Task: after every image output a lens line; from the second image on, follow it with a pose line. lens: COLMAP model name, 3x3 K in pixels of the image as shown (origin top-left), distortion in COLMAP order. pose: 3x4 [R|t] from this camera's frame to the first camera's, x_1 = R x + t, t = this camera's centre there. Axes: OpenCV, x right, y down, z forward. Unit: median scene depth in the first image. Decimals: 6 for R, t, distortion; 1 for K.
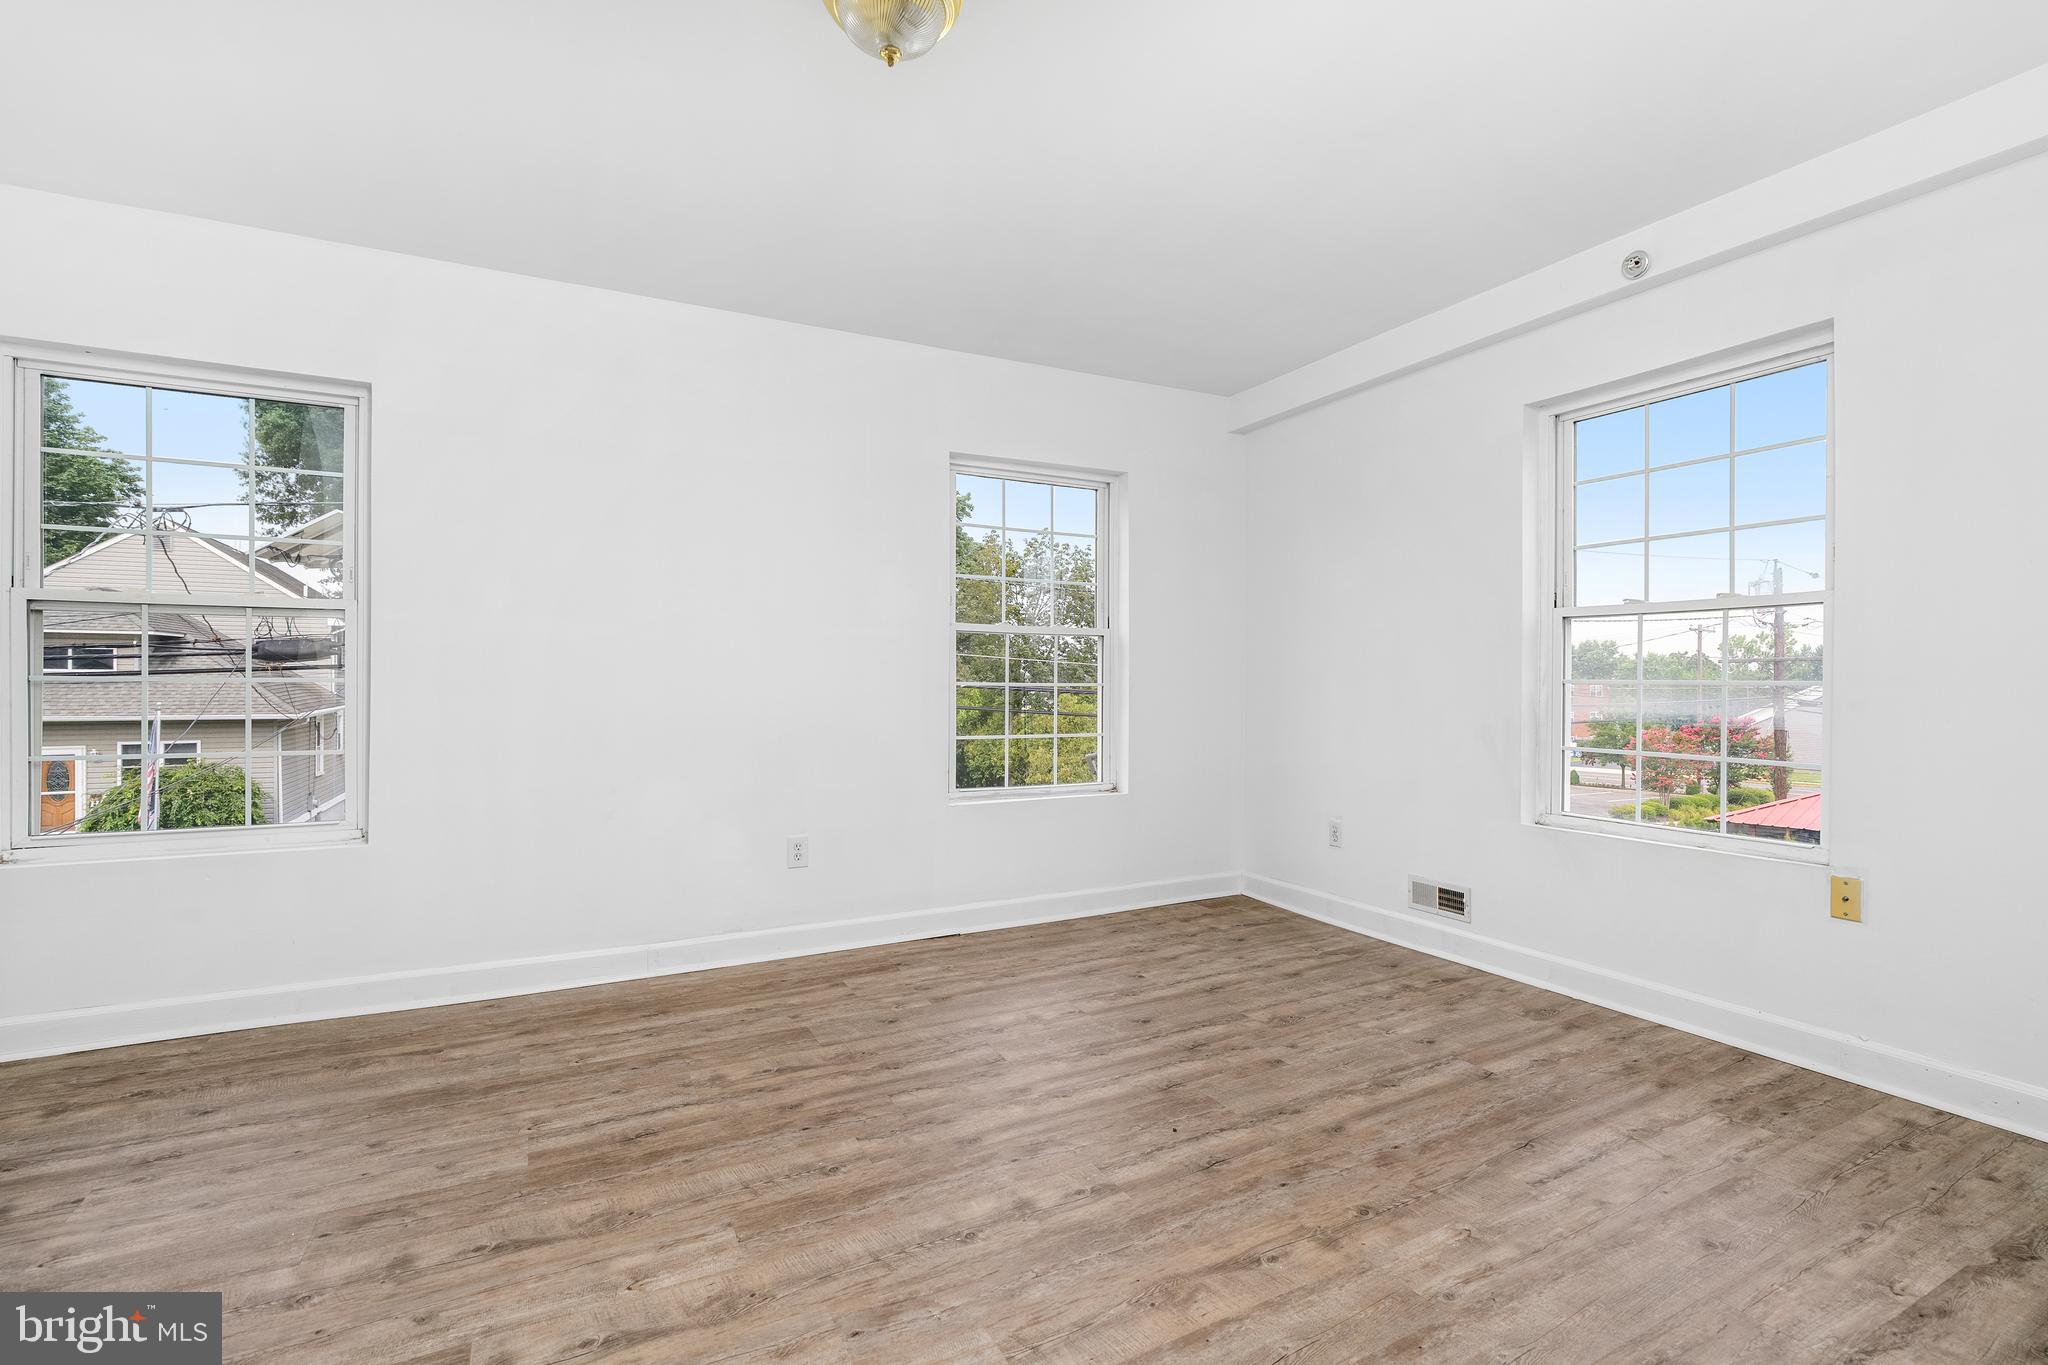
lens RADIAL K [[942.7, 0, 1018.4], [0, 942.7, 685.6], [0, 0, 1]] dist [0.004139, -0.000878]
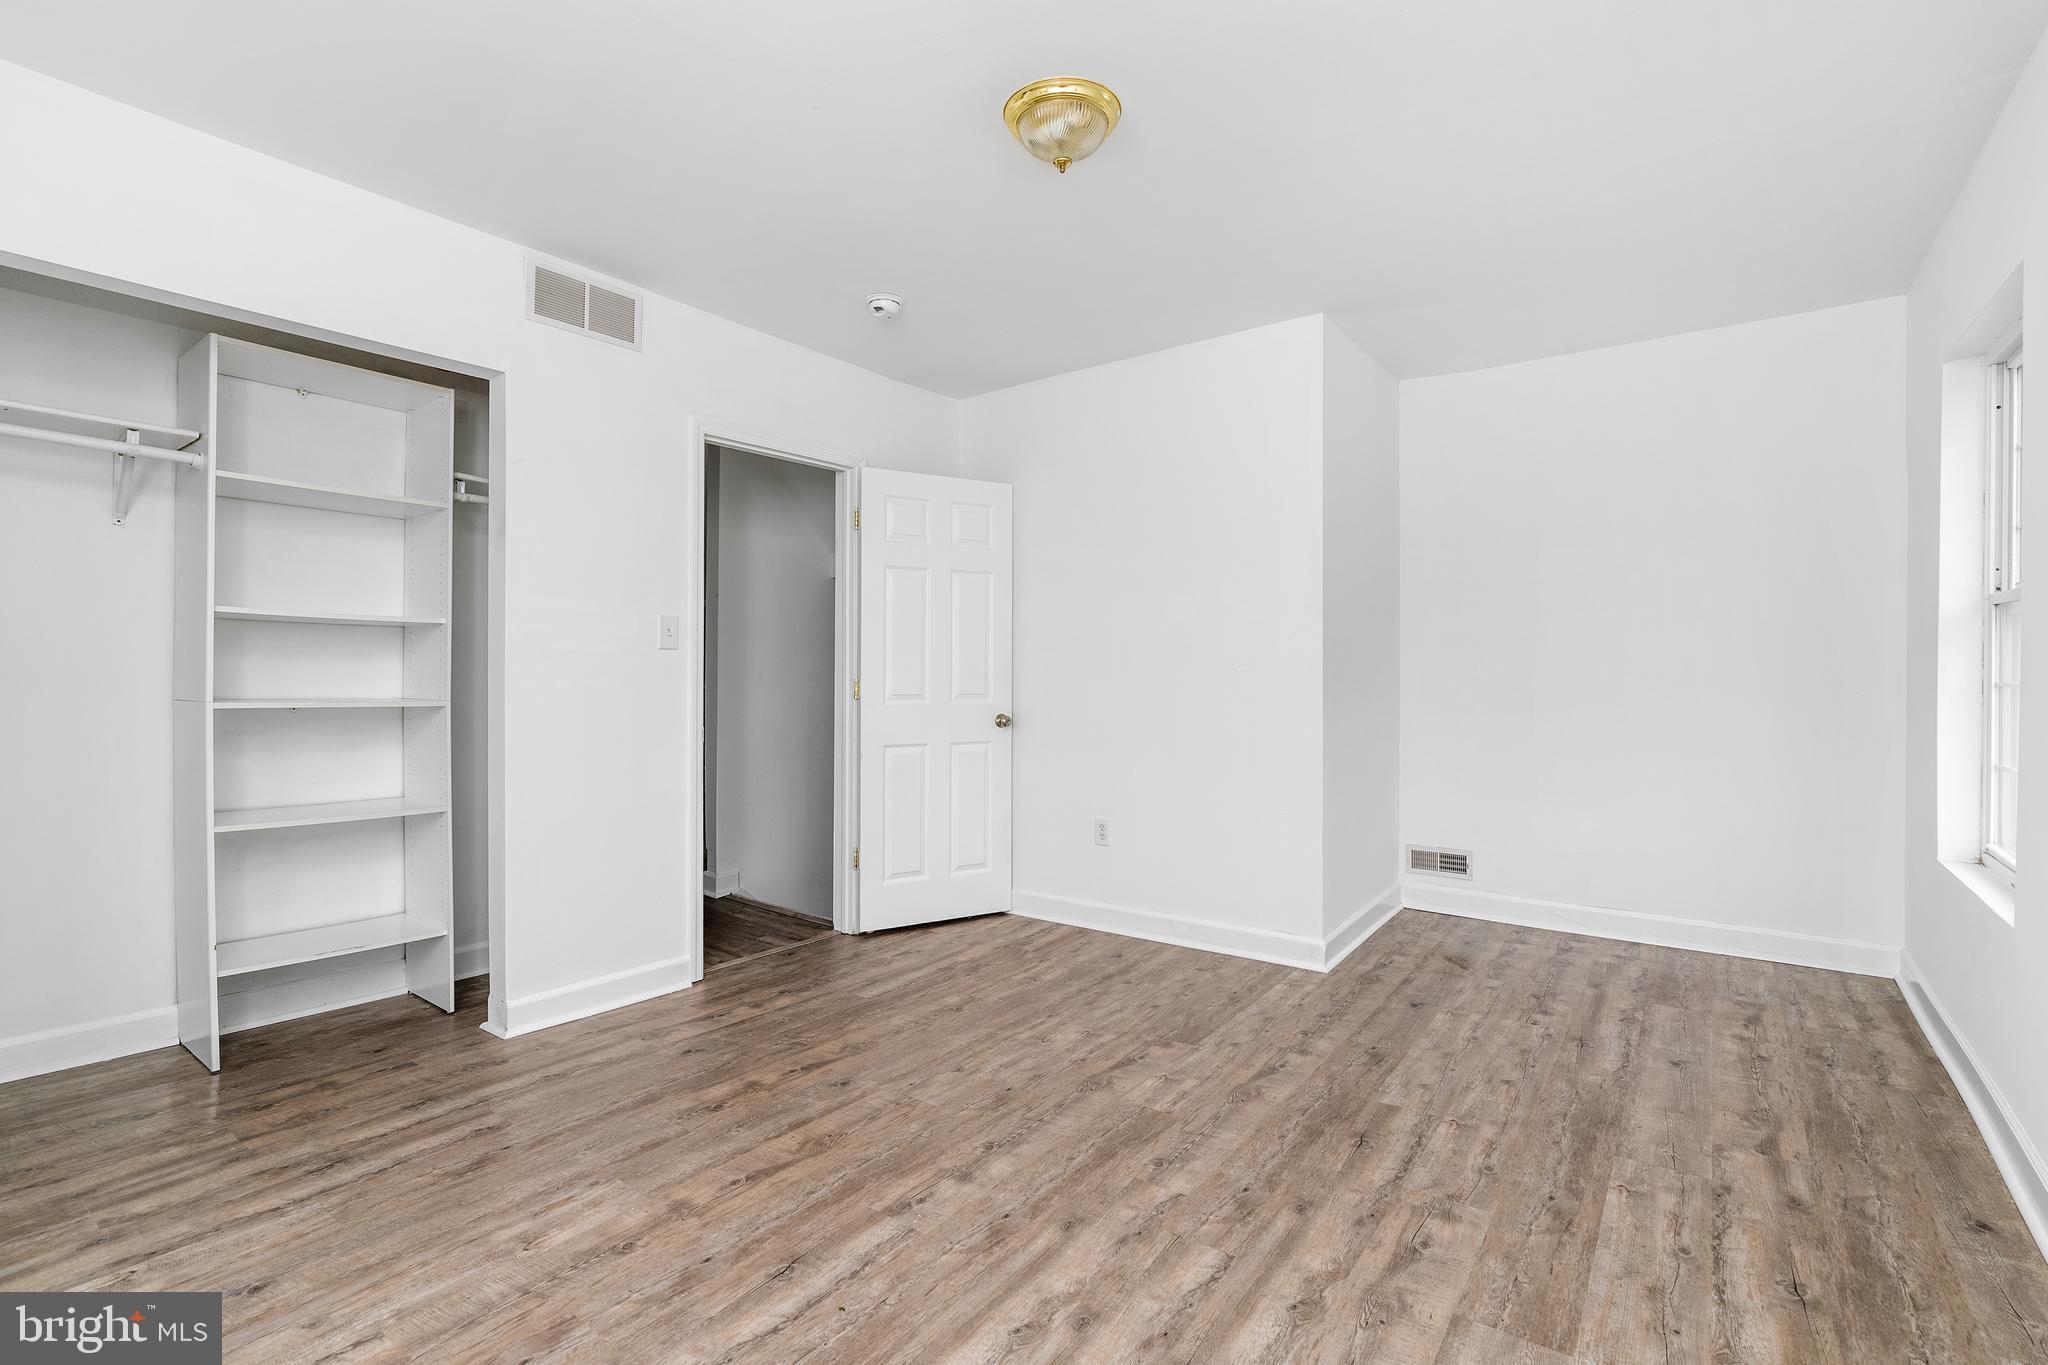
lens RADIAL K [[942.7, 0, 1018.1], [0, 942.7, 669.2], [0, 0, 1]] dist [0.004139, -0.000878]
pose [[-0.899722, -0.001139, -0.436461, 0.394107], [-0.004174, 0.999973, 0.005995, -0.032044], [0.436443, 0.007216, -0.899703, 1.865821]]
